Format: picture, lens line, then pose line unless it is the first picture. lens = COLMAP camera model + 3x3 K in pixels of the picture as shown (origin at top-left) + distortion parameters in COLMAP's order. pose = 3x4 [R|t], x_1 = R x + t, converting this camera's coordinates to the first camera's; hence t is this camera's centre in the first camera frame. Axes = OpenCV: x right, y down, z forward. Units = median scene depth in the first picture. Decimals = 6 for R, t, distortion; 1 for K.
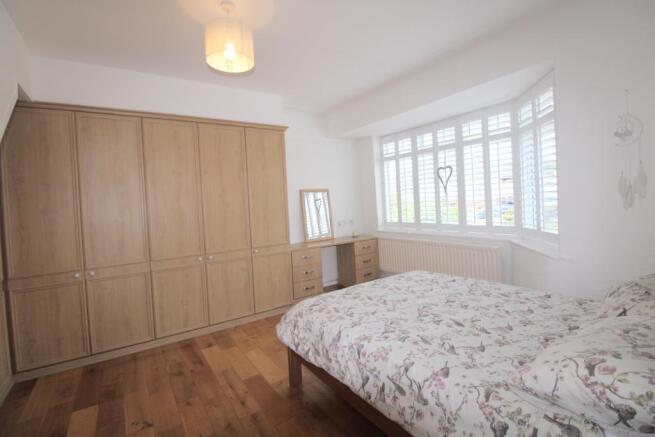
lens RADIAL K [[308.1, 0, 326.7], [0, 308.1, 213.6], [0, 0, 1]] dist [0.000181, -0.000032]
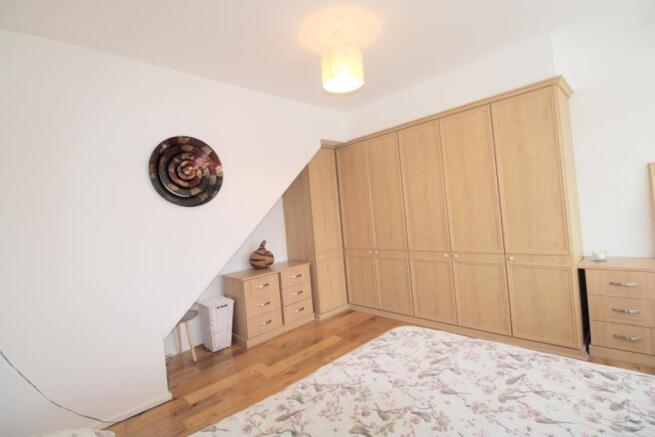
lens RADIAL K [[282.8, 0, 327.5], [0, 282.8, 218.5], [0, 0, 1]] dist [-0.000569, -0.000069]
pose [[0.216281, 0.033878, -0.975743, 0.402527], [0.018932, 0.999064, 0.038884, -0.016561], [0.976148, -0.026882, 0.215437, 0.439073]]
